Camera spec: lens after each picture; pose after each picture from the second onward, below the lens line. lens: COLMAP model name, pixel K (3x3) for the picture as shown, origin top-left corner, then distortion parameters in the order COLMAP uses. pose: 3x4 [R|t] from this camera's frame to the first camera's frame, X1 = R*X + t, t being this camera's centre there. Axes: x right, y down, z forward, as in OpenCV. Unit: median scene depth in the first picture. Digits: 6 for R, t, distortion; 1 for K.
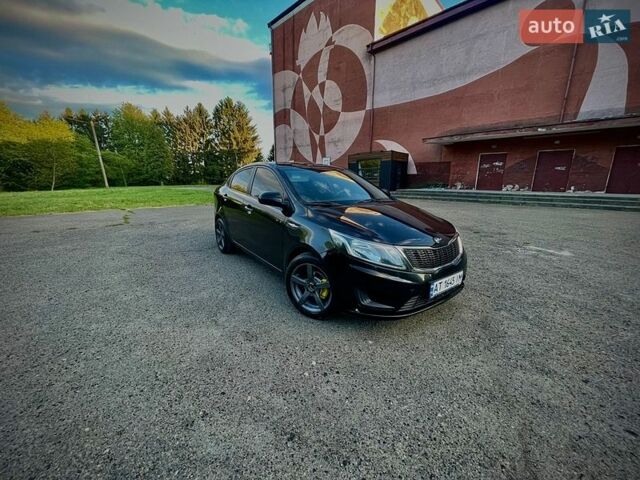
lens RADIAL K [[257.3, 0, 320.0], [0, 257.3, 240.0], [0, 0, 1]] dist [-0.001147, -0.000348]
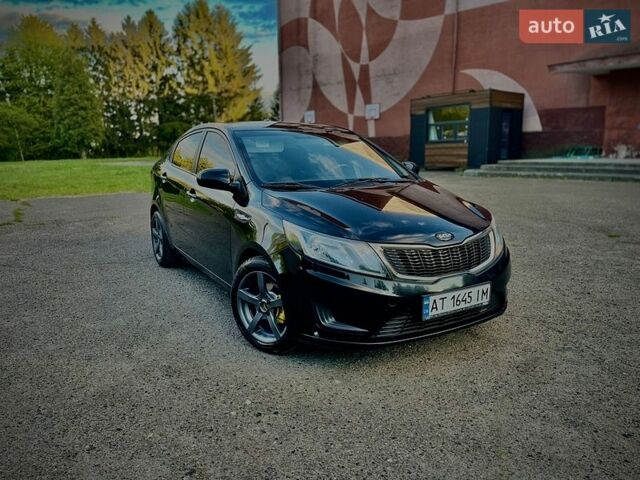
lens RADIAL K [[482.7, 0, 328.8], [0, 482.7, 239.9], [0, 0, 1]] dist [0.079196, -0.093105]
pose [[0.996322, 0.000254, -0.085691, 0.078125], [-0.003366, 0.999340, -0.036177, 0.016571], [0.085626, 0.036332, 0.995665, -0.089598]]
